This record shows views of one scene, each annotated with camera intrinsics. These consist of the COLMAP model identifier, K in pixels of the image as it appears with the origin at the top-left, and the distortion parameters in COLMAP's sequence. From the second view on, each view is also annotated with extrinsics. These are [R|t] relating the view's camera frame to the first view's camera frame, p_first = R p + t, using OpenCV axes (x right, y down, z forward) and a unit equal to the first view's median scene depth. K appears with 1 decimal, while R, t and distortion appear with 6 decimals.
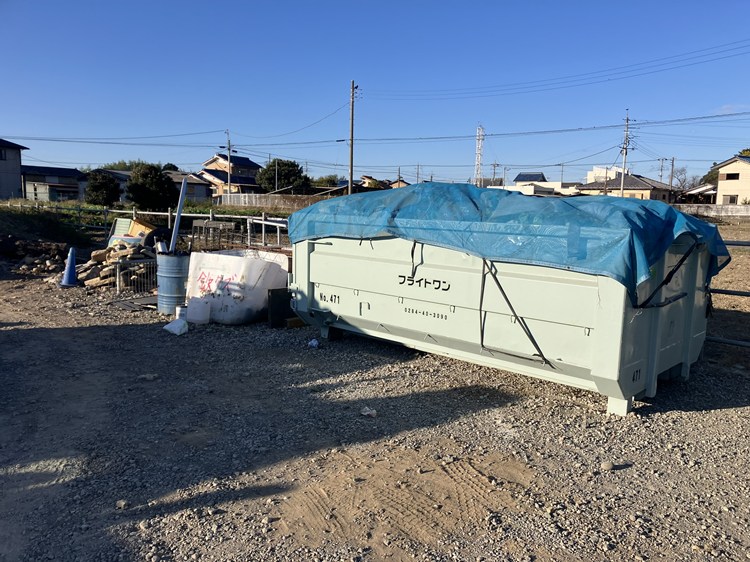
lens RADIAL K [[607.9, 0, 385.7], [0, 607.9, 282.2], [0, 0, 1]] dist [0.012013, -0.003790]
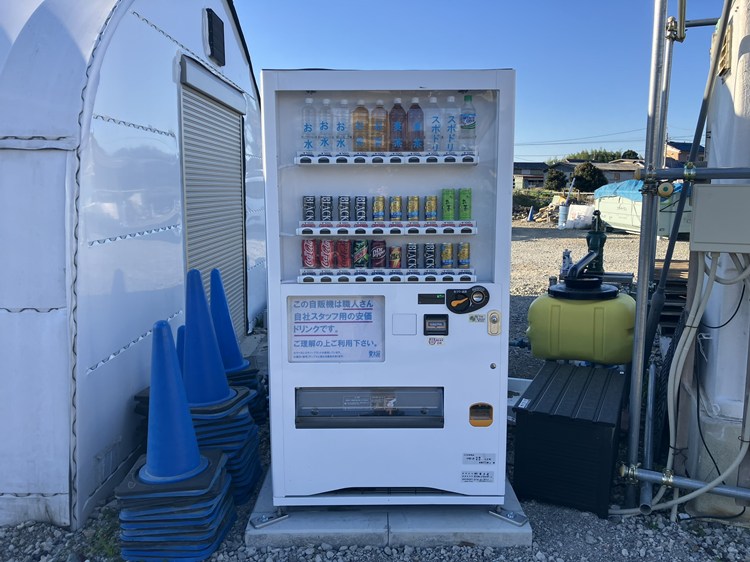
lens RADIAL K [[607.9, 0, 385.7], [0, 607.9, 282.2], [0, 0, 1]] dist [0.012013, -0.003790]
pose [[0.753255, 0.083889, -0.652357, 0.243323], [-0.069432, 0.996433, 0.047965, 0.062678], [0.654053, 0.009164, 0.756393, -0.452357]]
